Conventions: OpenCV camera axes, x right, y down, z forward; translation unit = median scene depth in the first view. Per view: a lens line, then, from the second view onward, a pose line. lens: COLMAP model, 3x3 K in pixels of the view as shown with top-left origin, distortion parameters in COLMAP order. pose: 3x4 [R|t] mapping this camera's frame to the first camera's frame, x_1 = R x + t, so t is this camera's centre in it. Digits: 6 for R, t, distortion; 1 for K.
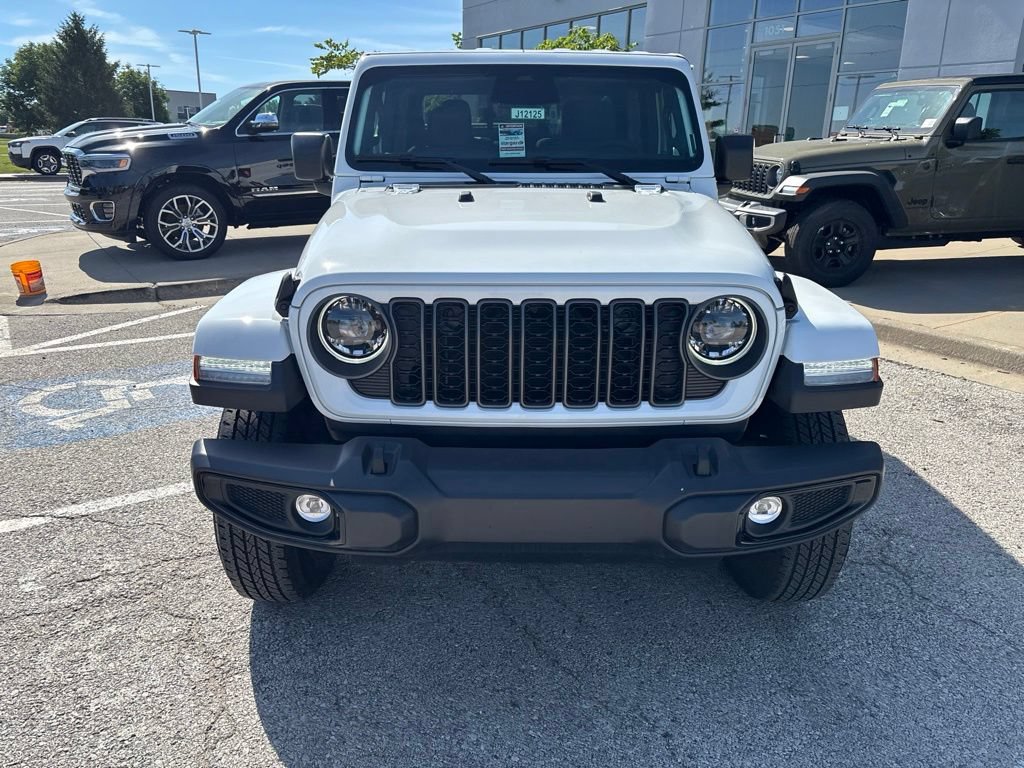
lens RADIAL K [[775.9, 0, 508.9], [0, 775.9, 382.4], [0, 0, 1]] dist [0.048742, -0.059046]
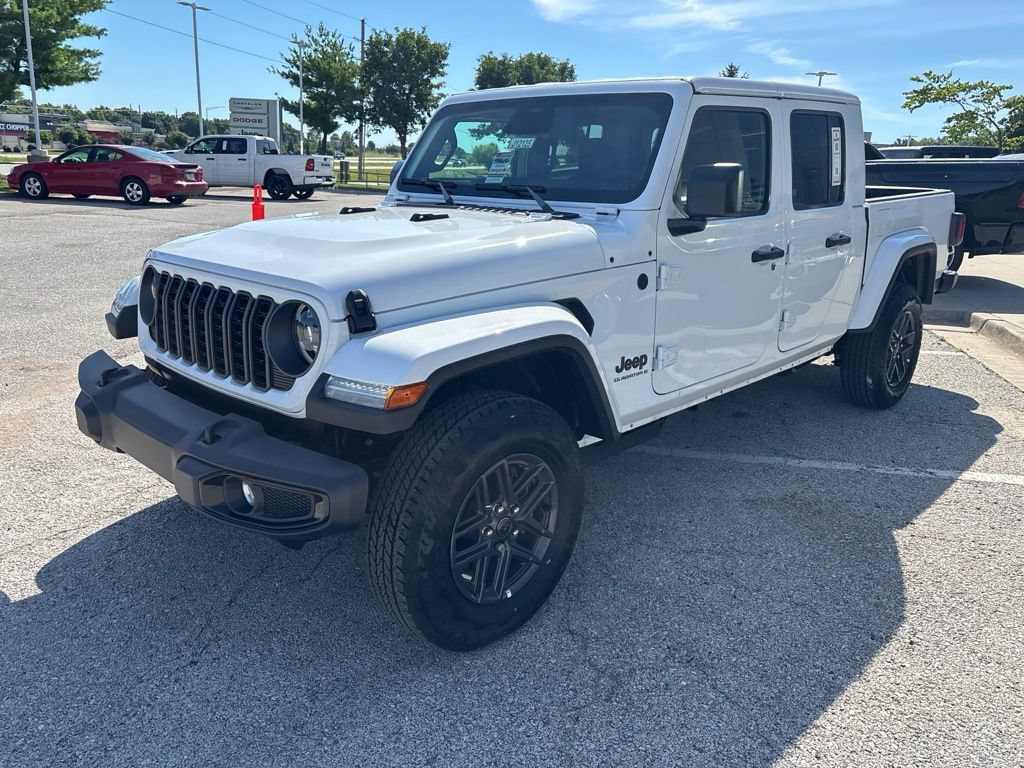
lens RADIAL K [[775.1, 0, 508.5], [0, 775.1, 381.3], [0, 0, 1]] dist [0.055064, -0.068149]
pose [[0.717477, 0.194691, -0.668822, 1.054582], [-0.225713, 0.973322, 0.041196, -0.095278], [0.659000, 0.121405, 0.742280, 0.332385]]
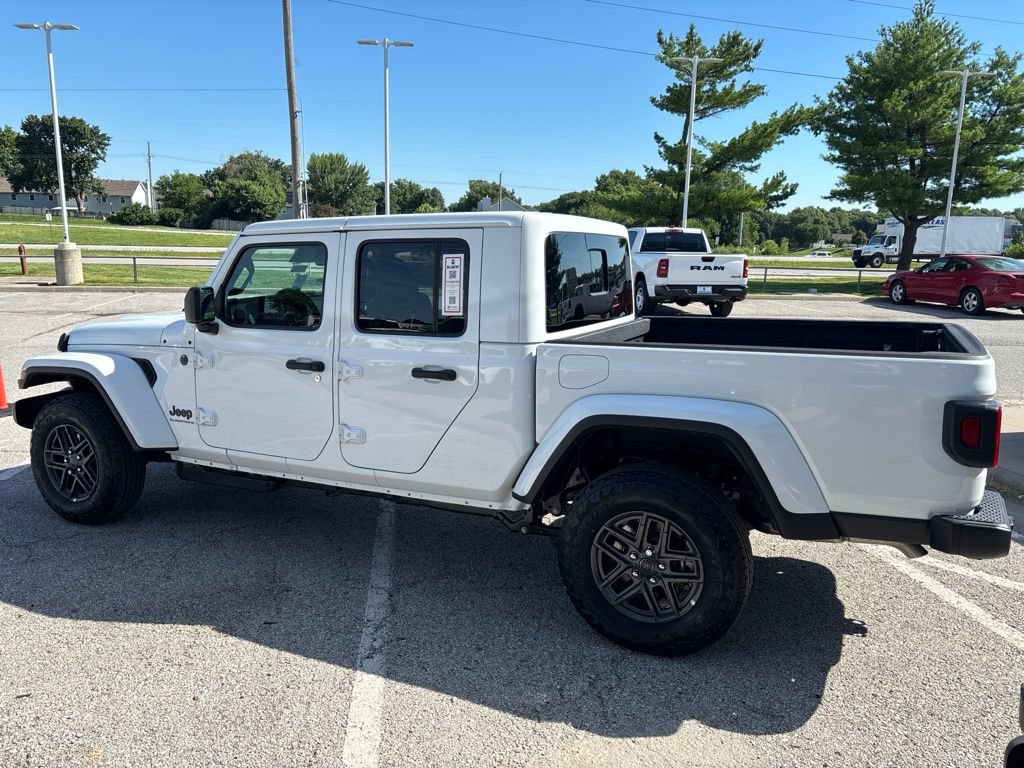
lens RADIAL K [[775.9, 0, 508.9], [0, 775.9, 382.4], [0, 0, 1]] dist [0.048742, -0.059046]
pose [[-0.431899, 0.139326, -0.891096, 1.674615], [-0.290210, 0.913986, 0.283564, -0.937230], [0.853957, 0.381076, -0.354315, 2.674391]]
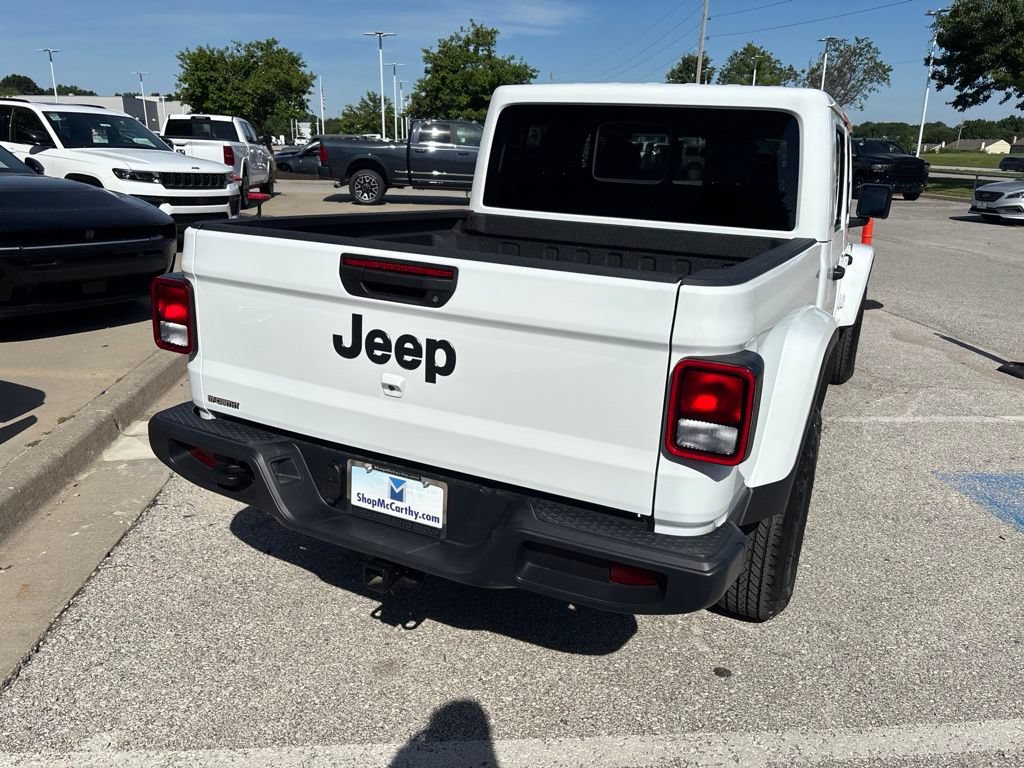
lens RADIAL K [[776.6, 0, 509.4], [0, 776.6, 384.7], [0, 0, 1]] dist [0.046535, -0.052889]
pose [[-0.892007, -0.174406, 0.417021, -0.437611], [0.089443, 0.836225, 0.541043, -1.158912], [-0.443085, 0.519913, -0.730319, 3.468165]]
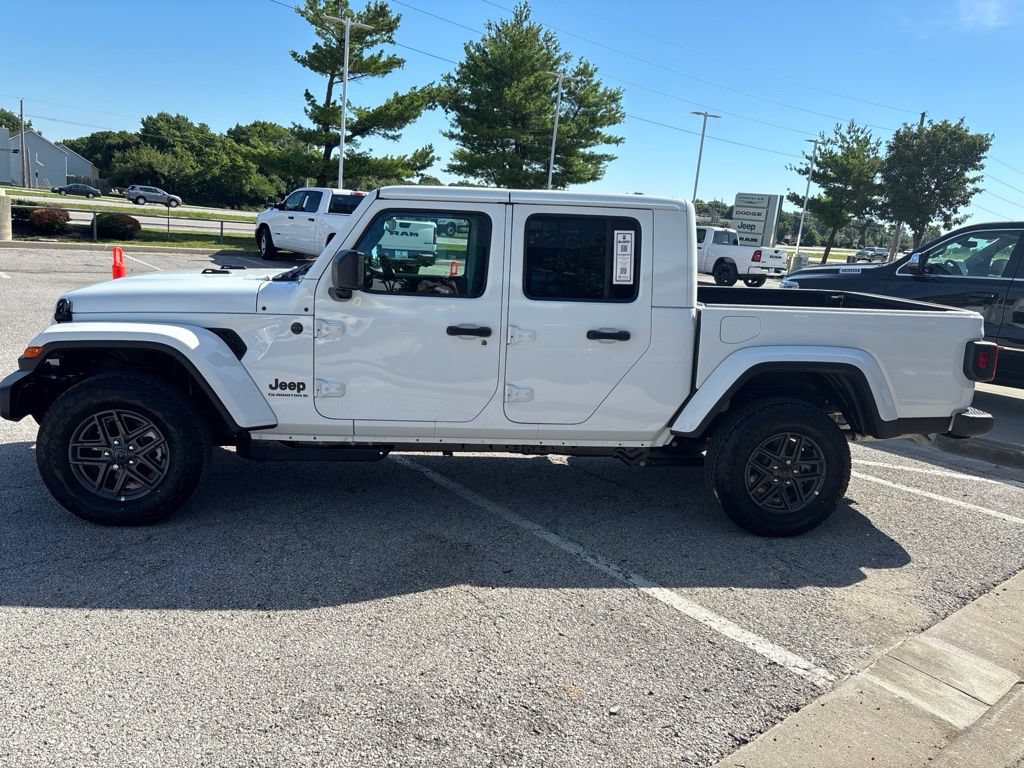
lens RADIAL K [[776.6, 0, 509.4], [0, 776.6, 384.7], [0, 0, 1]] dist [0.046535, -0.052889]
pose [[0.106280, 0.196855, -0.974655, 2.085554], [-0.366103, 0.919096, 0.145712, -0.547273], [0.924485, 0.341338, 0.169751, 1.534054]]
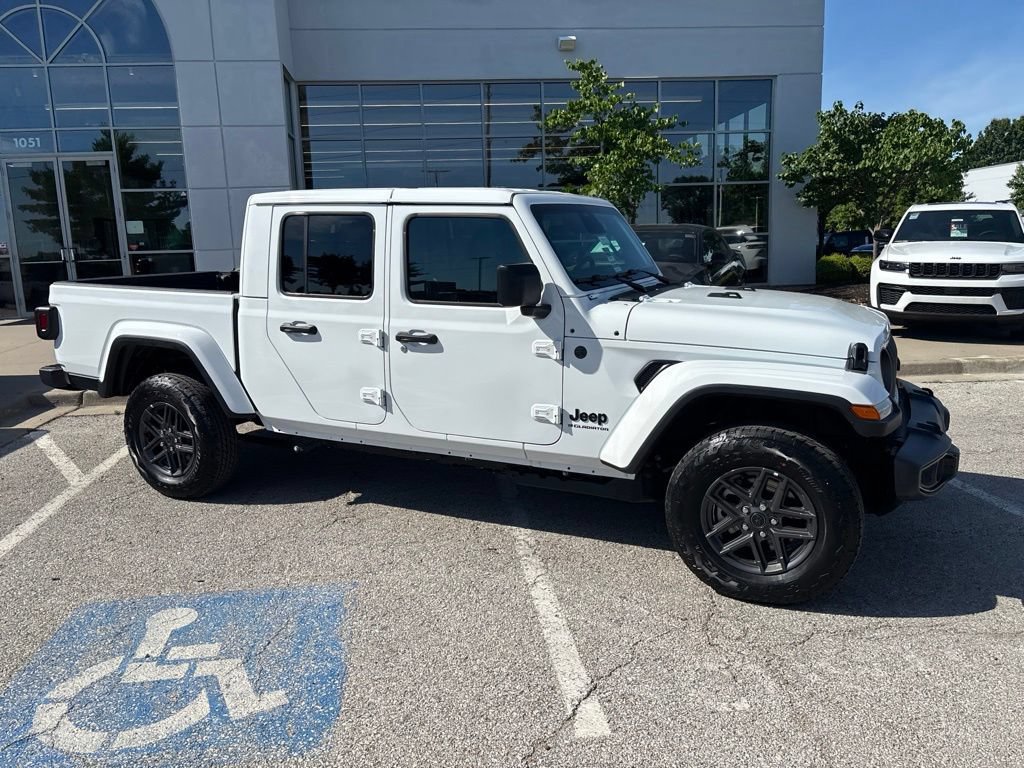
lens RADIAL K [[773.0, 0, 509.4], [0, 773.0, 392.7], [0, 0, 1]] dist [0.063474, -0.081499]
pose [[0.442654, -0.197686, 0.874630, -1.726178], [0.296021, 0.952928, 0.065566, -0.310774], [-0.846421, 0.229886, 0.480337, 0.751052]]
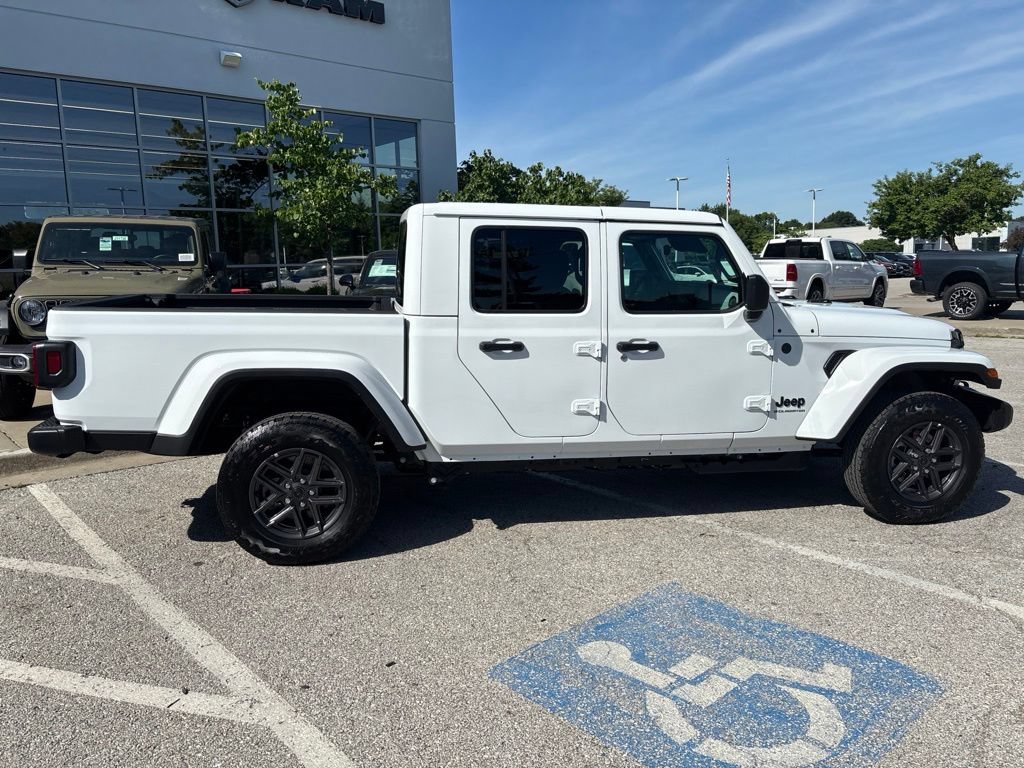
lens RADIAL K [[774.0, 0, 509.1], [0, 774.0, 379.2], [0, 0, 1]] dist [0.054552, -0.064900]
pose [[-0.159951, -0.160709, 0.973955, -2.018844], [0.304312, 0.930576, 0.203527, -0.754964], [-0.939047, 0.328940, -0.099941, 2.177700]]
